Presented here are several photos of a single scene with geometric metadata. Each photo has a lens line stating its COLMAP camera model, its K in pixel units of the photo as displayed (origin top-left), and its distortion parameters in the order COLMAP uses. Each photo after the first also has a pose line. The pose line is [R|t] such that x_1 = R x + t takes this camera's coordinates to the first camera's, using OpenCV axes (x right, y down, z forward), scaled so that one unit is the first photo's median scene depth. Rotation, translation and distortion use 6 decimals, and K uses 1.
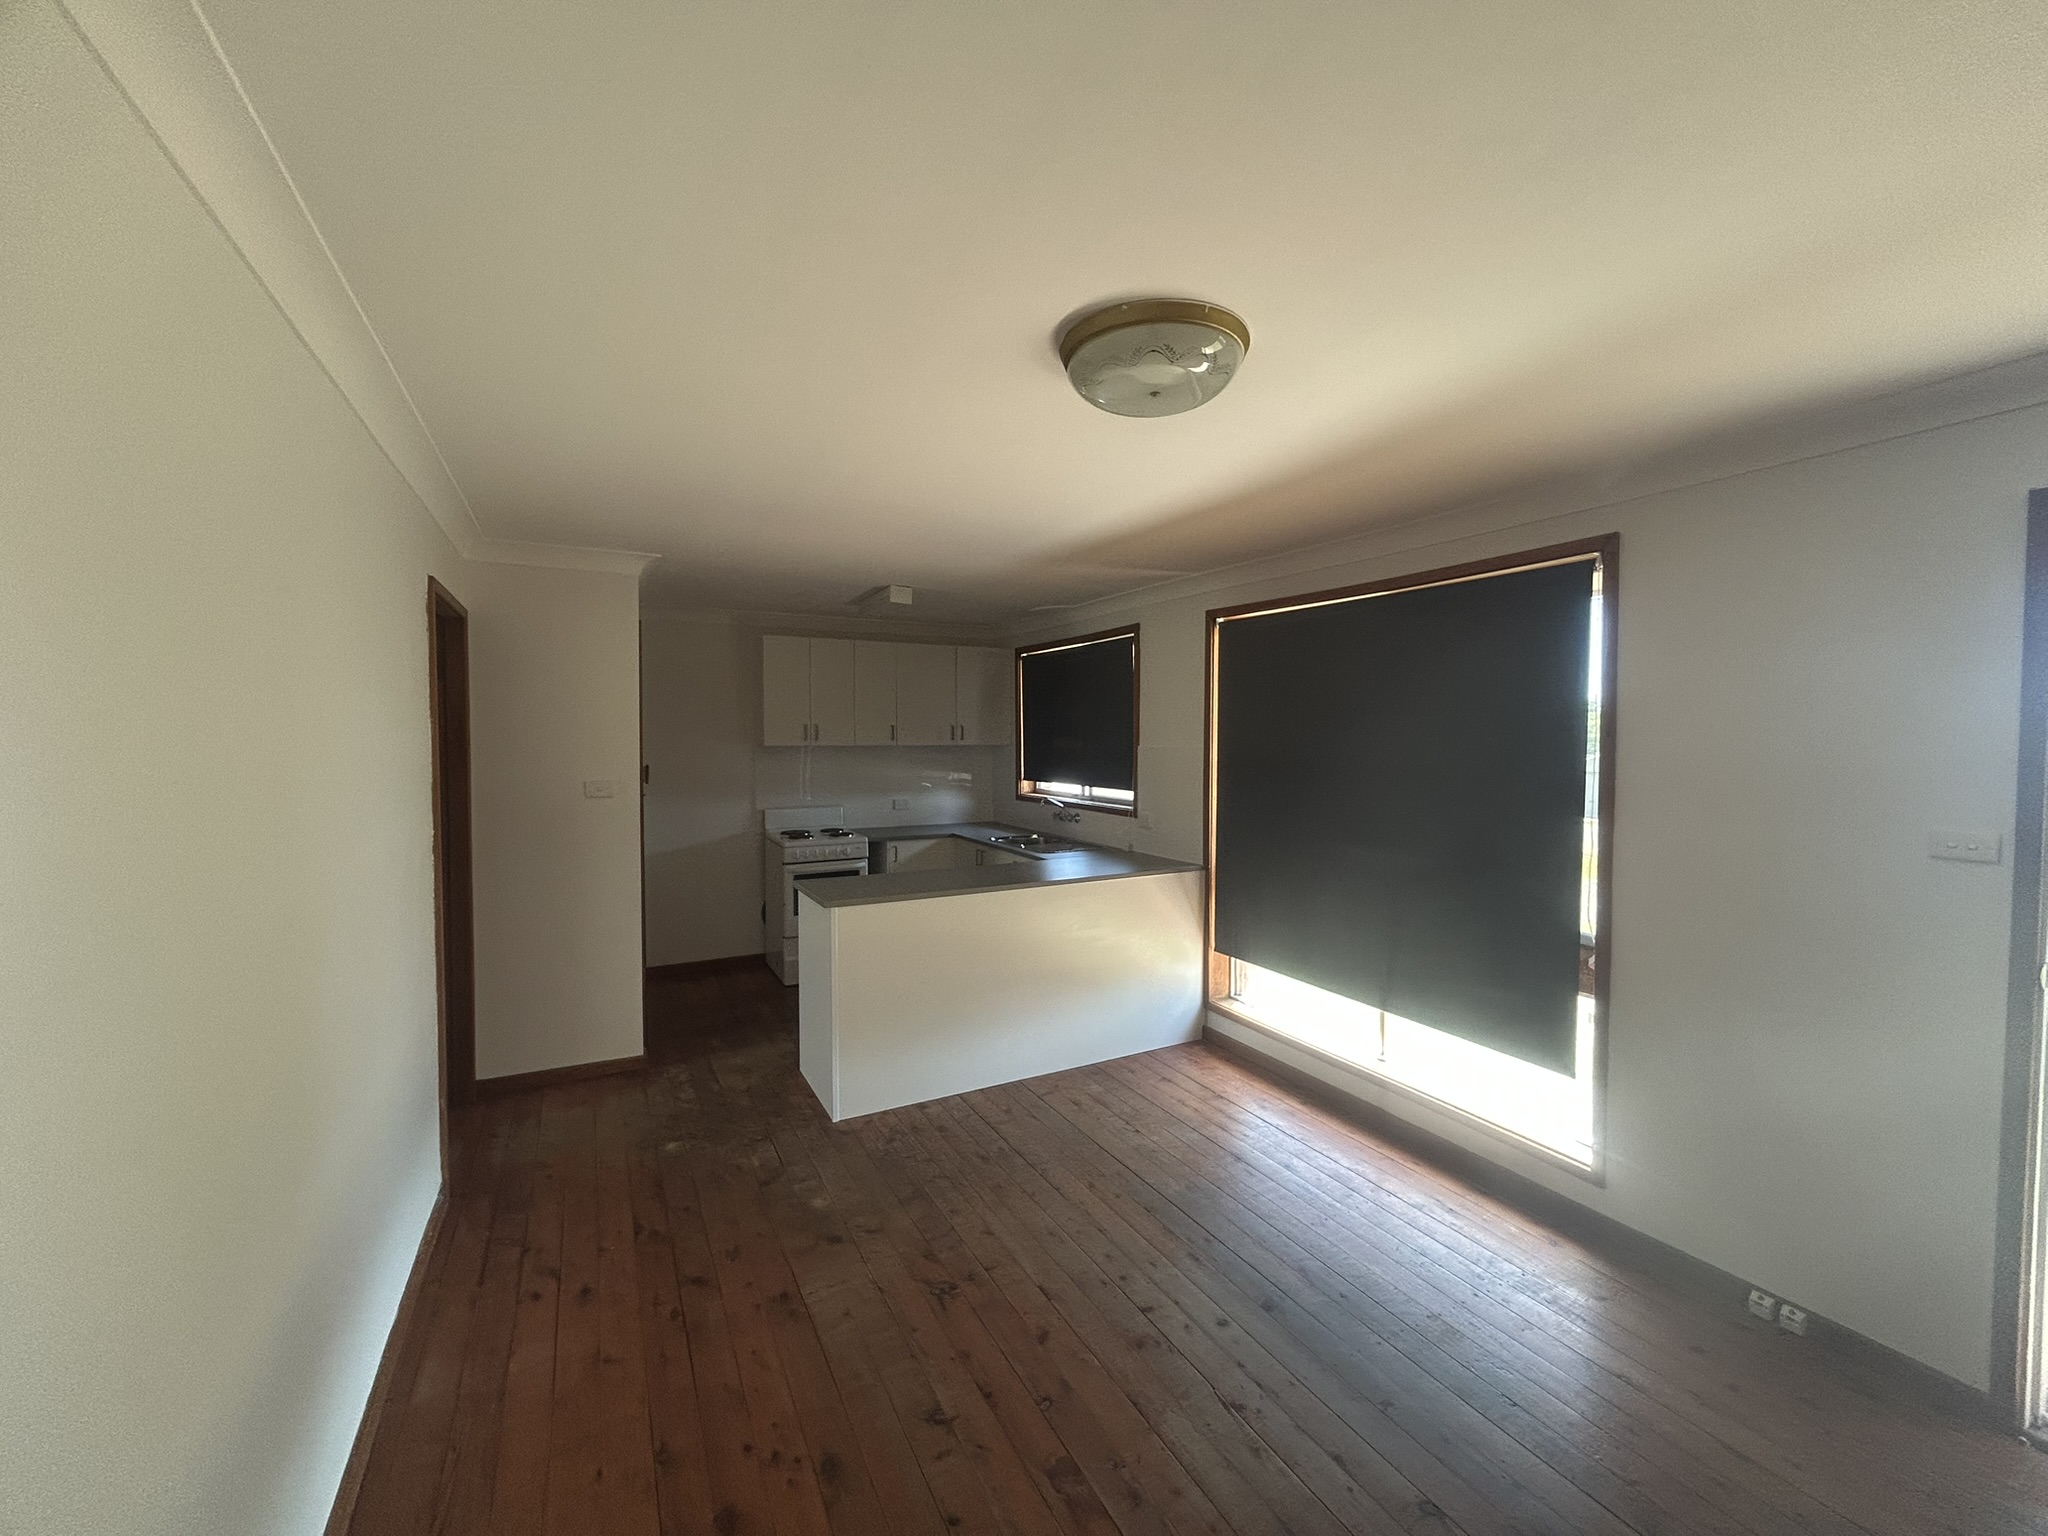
lens RADIAL K [[822.8, 0, 1027.7], [0, 822.8, 765.1], [0, 0, 1]] dist [-0.001295, 0.002586]
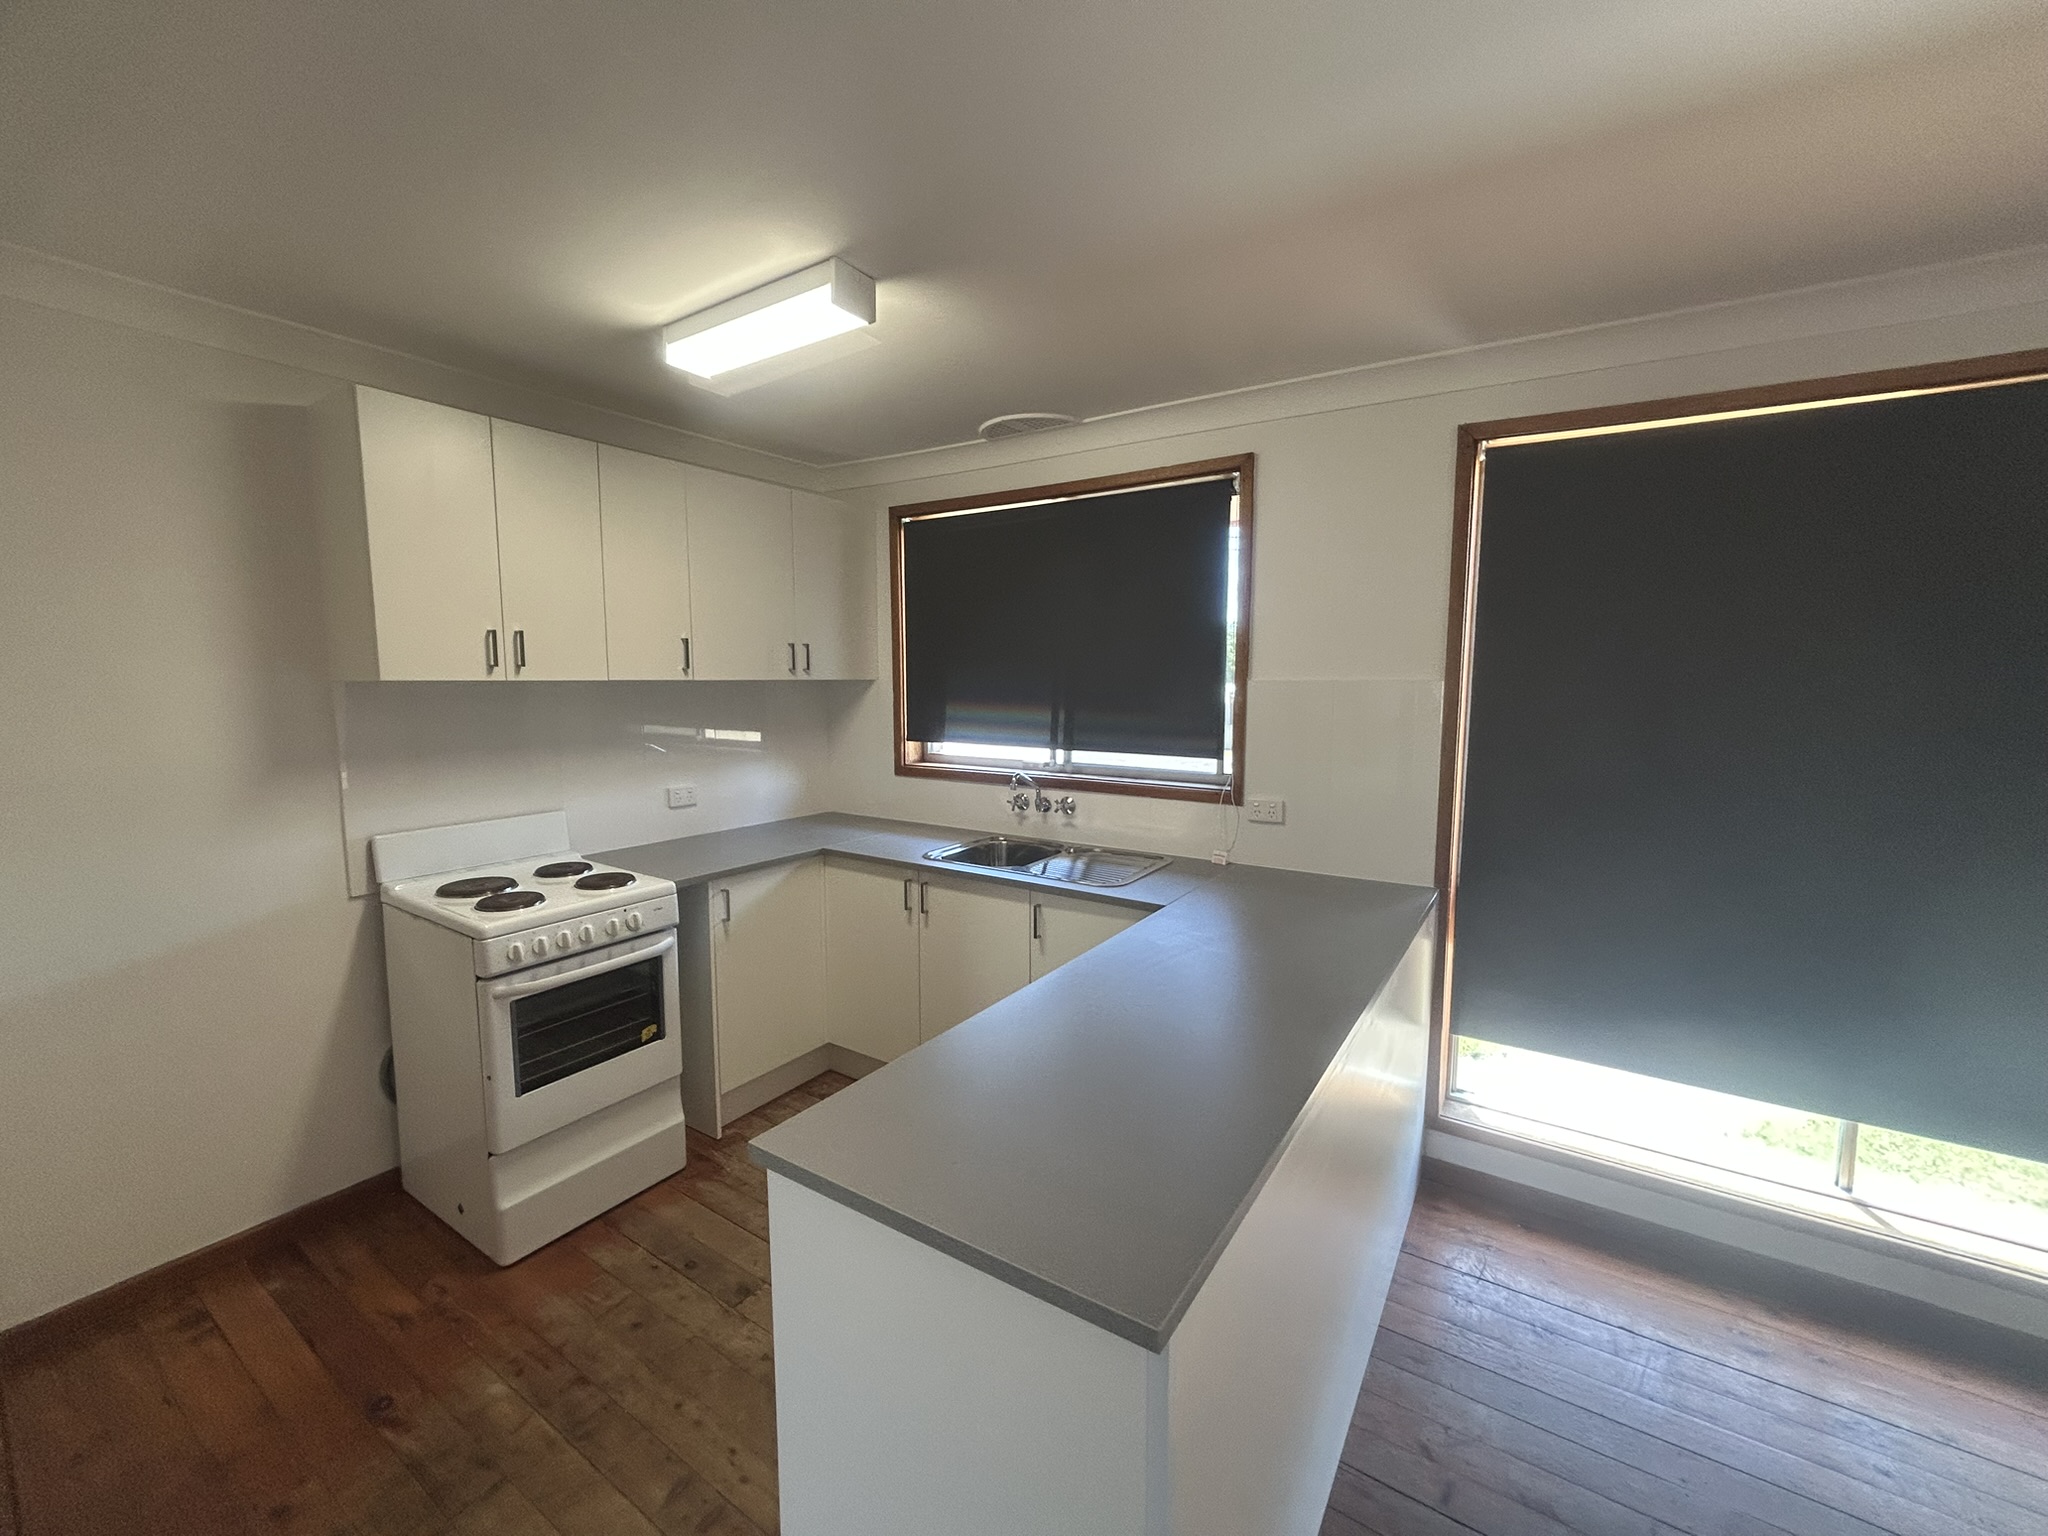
lens RADIAL K [[822.8, 0, 1027.7], [0, 822.8, 765.1], [0, 0, 1]] dist [-0.001295, 0.002586]
pose [[0.879385, -0.050089, 0.473470, -0.397633], [0.016476, 0.997057, 0.074878, -0.013151], [-0.475827, -0.058046, 0.877622, 0.855763]]
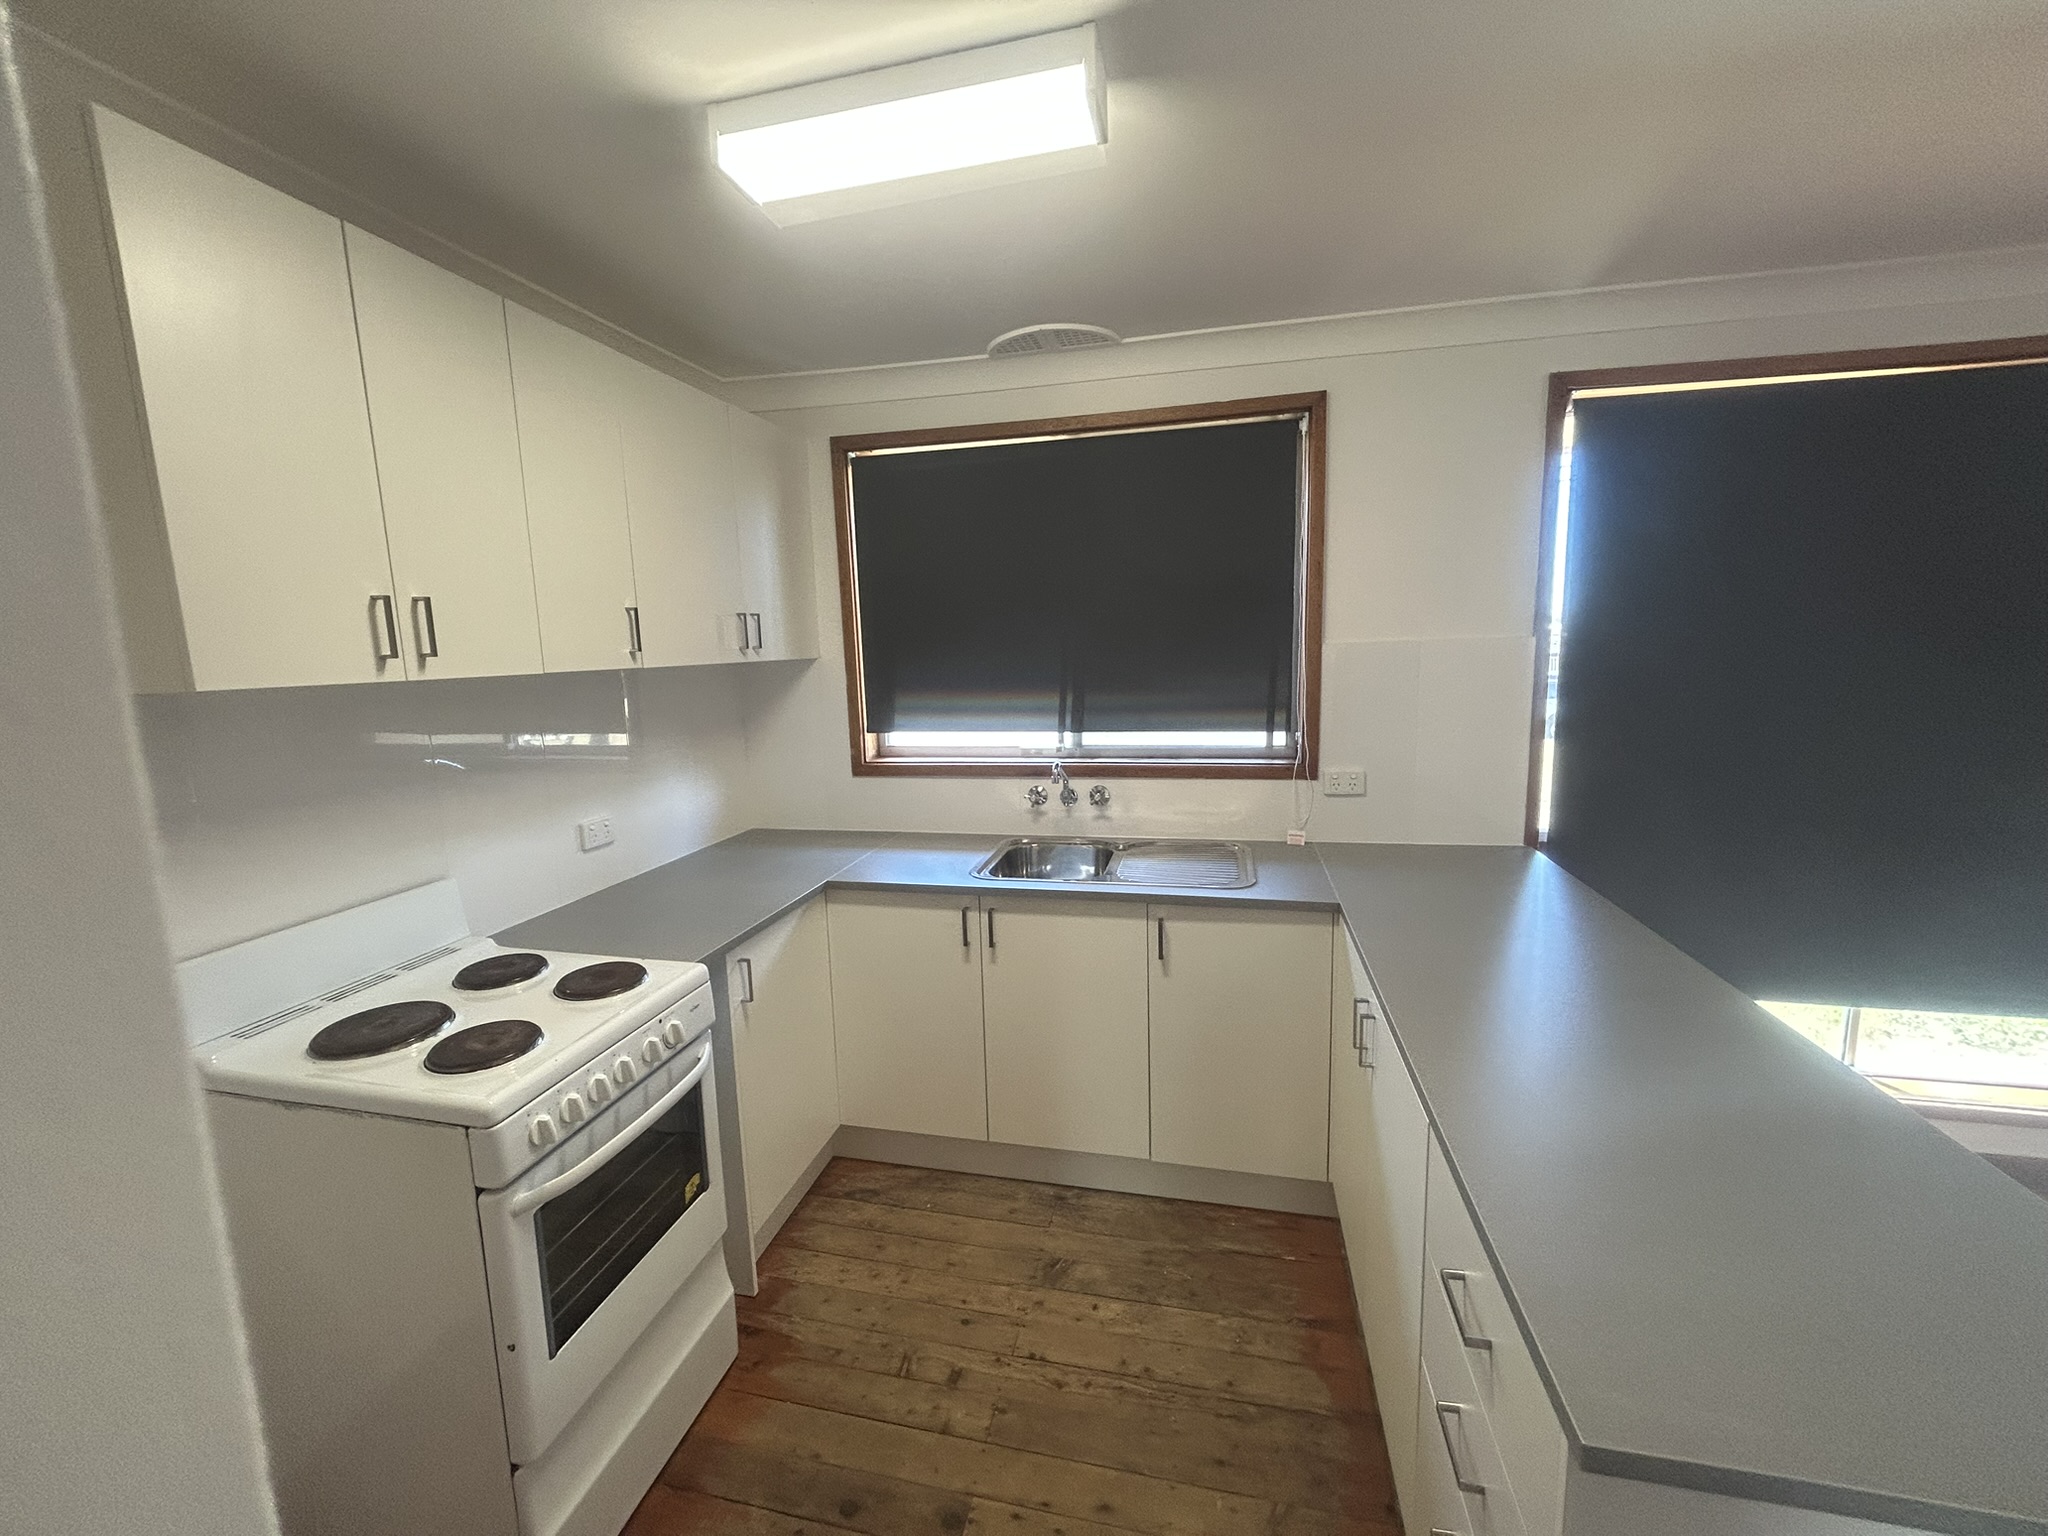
lens RADIAL K [[822.8, 0, 1027.7], [0, 822.8, 765.1], [0, 0, 1]] dist [-0.001295, 0.002586]
pose [[0.659705, -0.131707, 0.739894, -0.566264], [0.058003, 0.990510, 0.124603, -0.032029], [-0.749283, -0.039285, 0.661084, 1.182912]]
